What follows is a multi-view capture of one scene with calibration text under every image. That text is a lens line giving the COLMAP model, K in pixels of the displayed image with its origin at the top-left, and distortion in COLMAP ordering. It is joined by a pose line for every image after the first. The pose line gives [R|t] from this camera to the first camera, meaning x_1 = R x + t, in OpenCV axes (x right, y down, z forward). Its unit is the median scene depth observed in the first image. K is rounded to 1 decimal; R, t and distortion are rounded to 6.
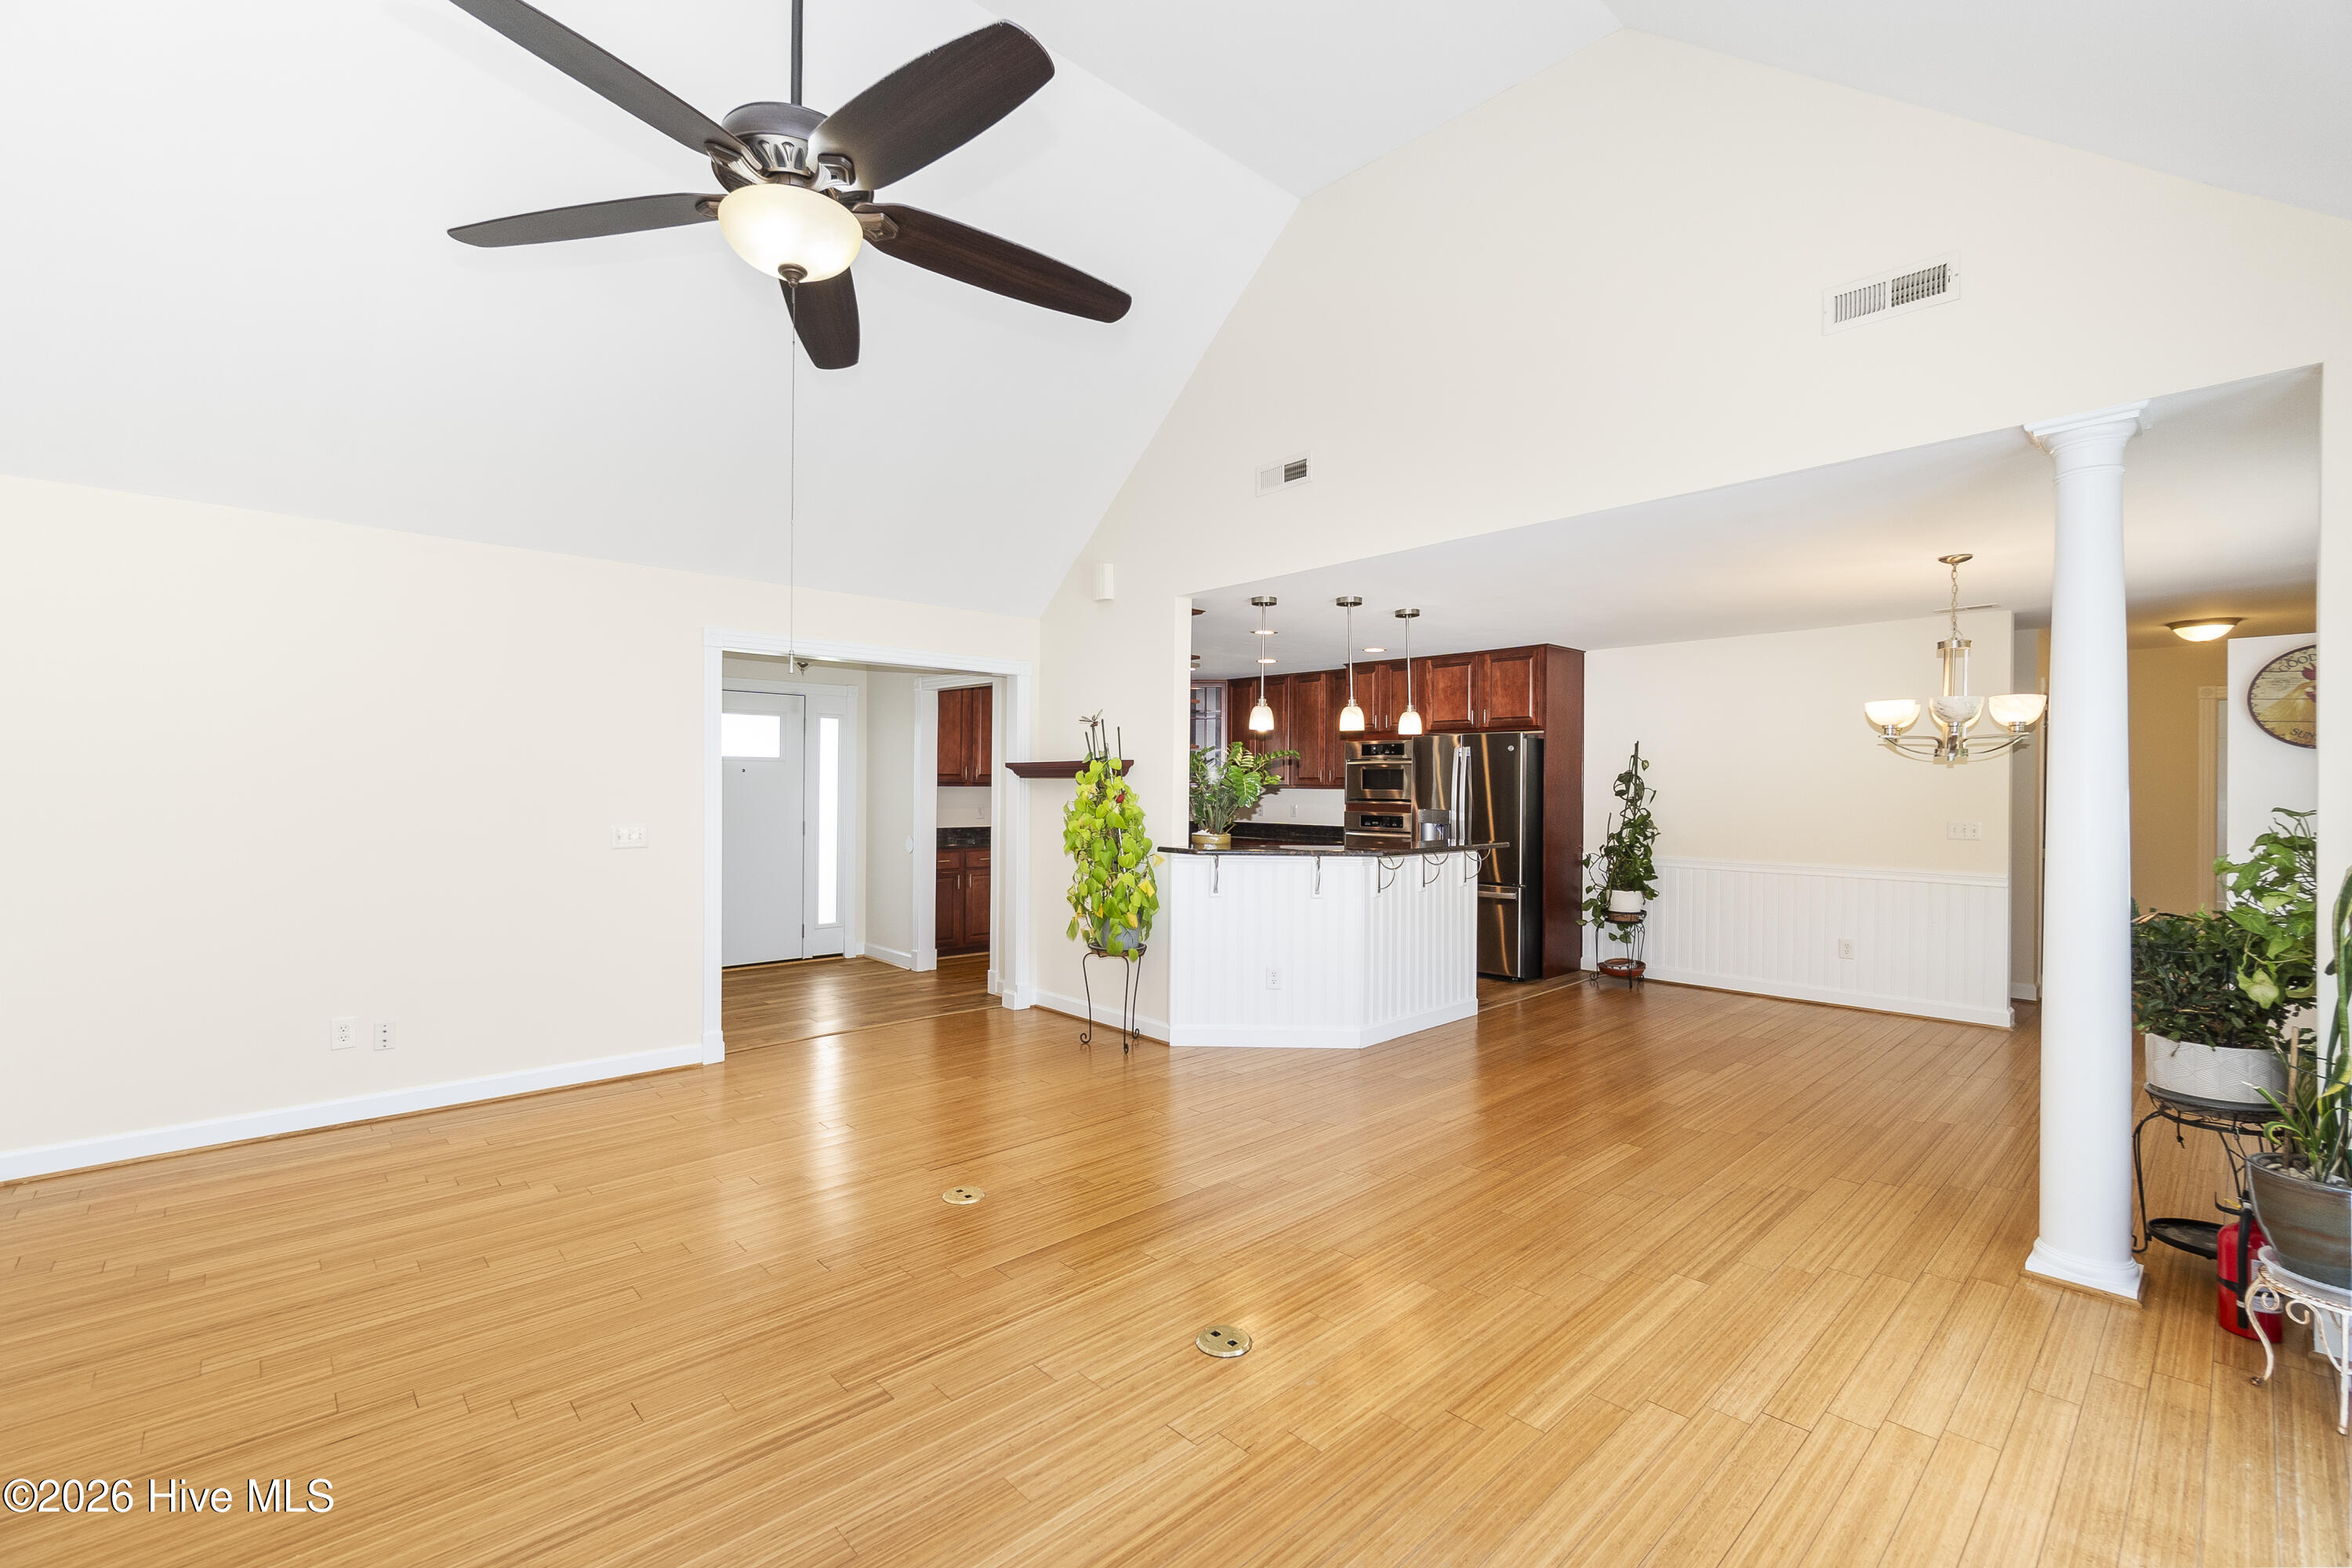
lens RADIAL K [[1013.7, 0, 1158.8], [0, 1013.7, 789.3], [0, 0, 1]] dist [-0.004858, 0.000272]
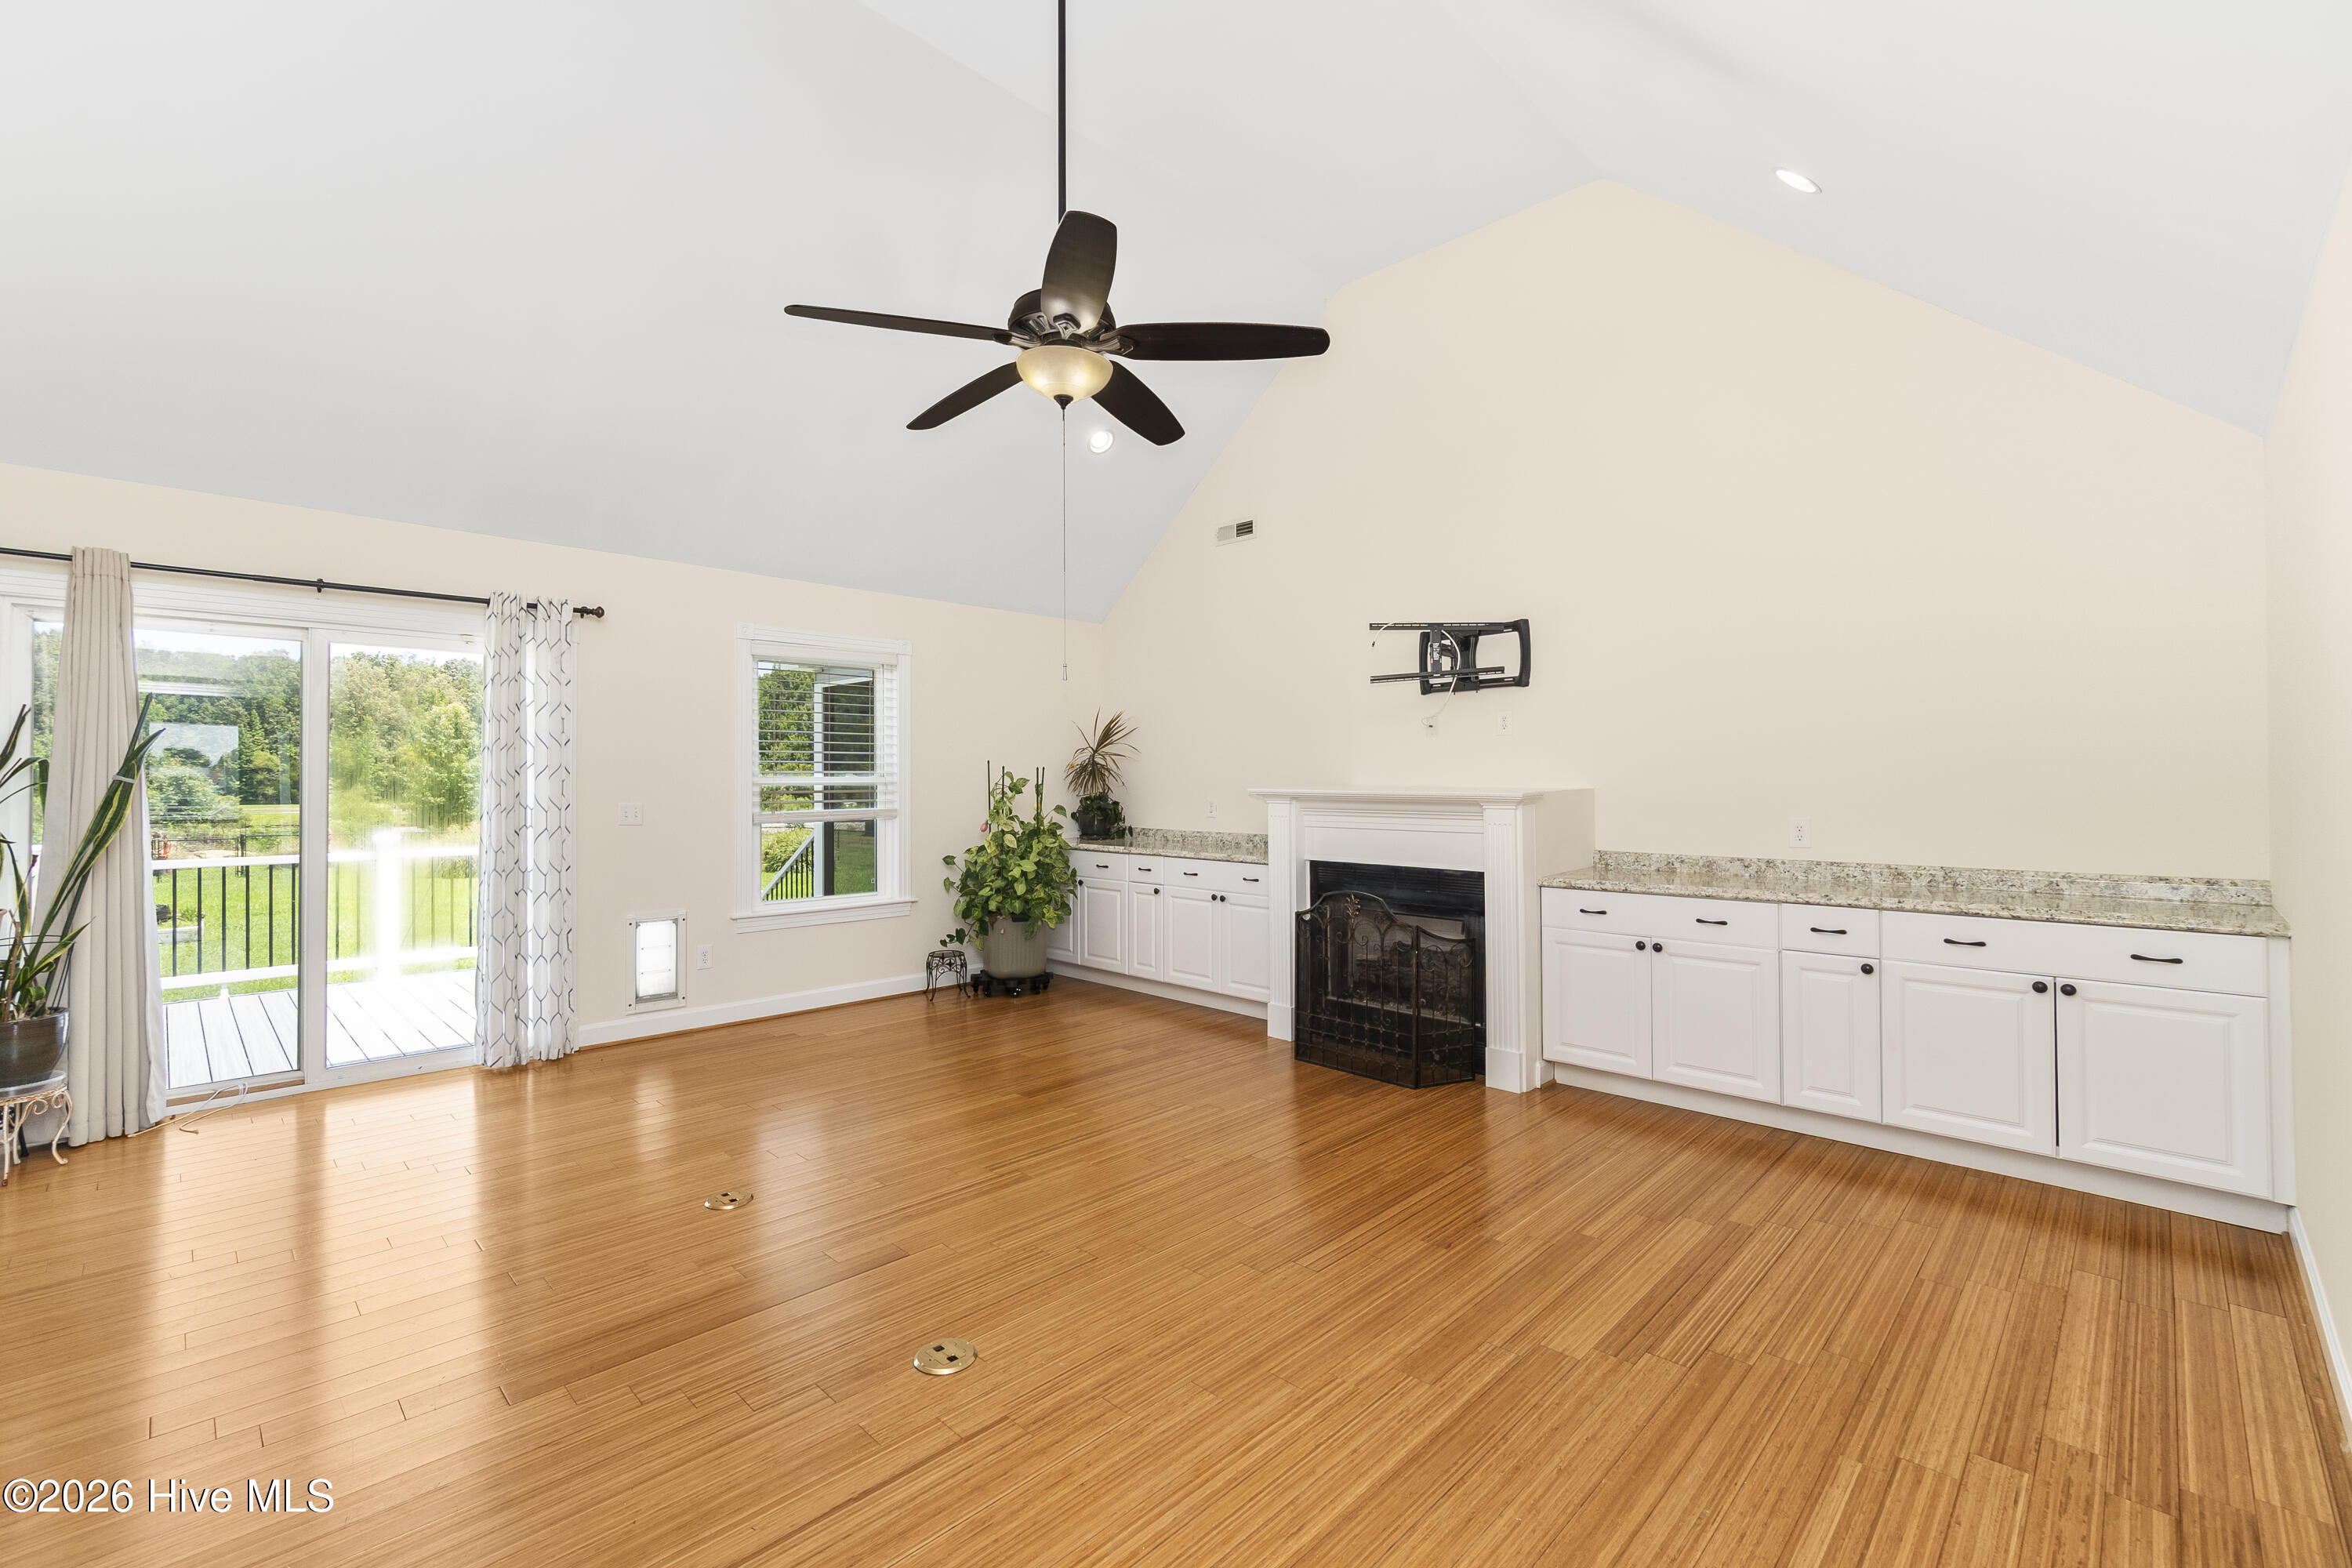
lens RADIAL K [[1013.7, 0, 1161.8], [0, 1013.7, 769.4], [0, 0, 1]] dist [-0.004858, 0.000272]
pose [[-0.999040, -0.004845, -0.043544, -0.187146], [-0.004413, 0.999940, -0.010013, 0.009525], [0.043589, -0.009811, -0.999001, 1.034947]]
